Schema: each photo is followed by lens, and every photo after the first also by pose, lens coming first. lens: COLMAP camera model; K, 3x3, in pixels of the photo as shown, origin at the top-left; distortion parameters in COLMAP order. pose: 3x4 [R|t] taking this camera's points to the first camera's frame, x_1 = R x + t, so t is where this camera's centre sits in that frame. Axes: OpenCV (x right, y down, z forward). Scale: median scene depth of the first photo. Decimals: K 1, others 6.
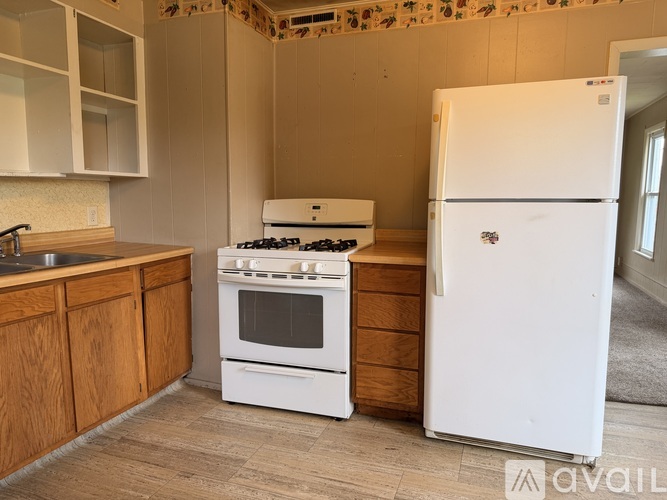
lens RADIAL K [[471.6, 0, 335.0], [0, 471.6, 251.4], [0, 0, 1]] dist [0.019015, -0.027553]
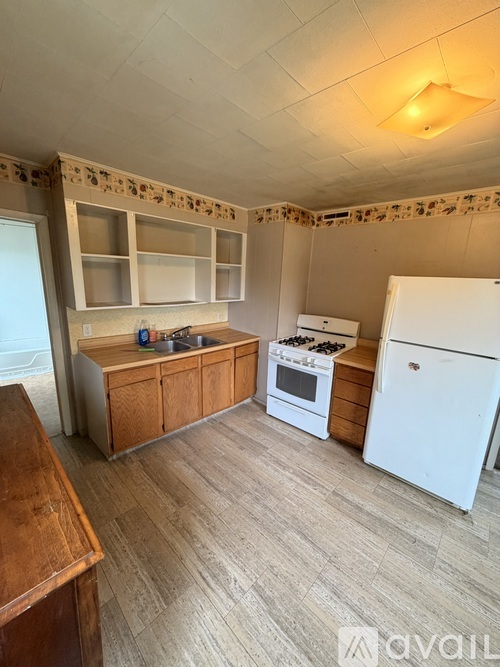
lens RADIAL K [[267.7, 0, 248.2], [0, 267.7, 333.2], [0, 0, 1]] dist [-0.007526, 0.000349]
pose [[0.908713, 0.116197, -0.400923, 0.128824], [-0.079687, 0.991100, 0.106631, -0.165601], [0.409745, -0.064948, 0.909885, -0.087212]]
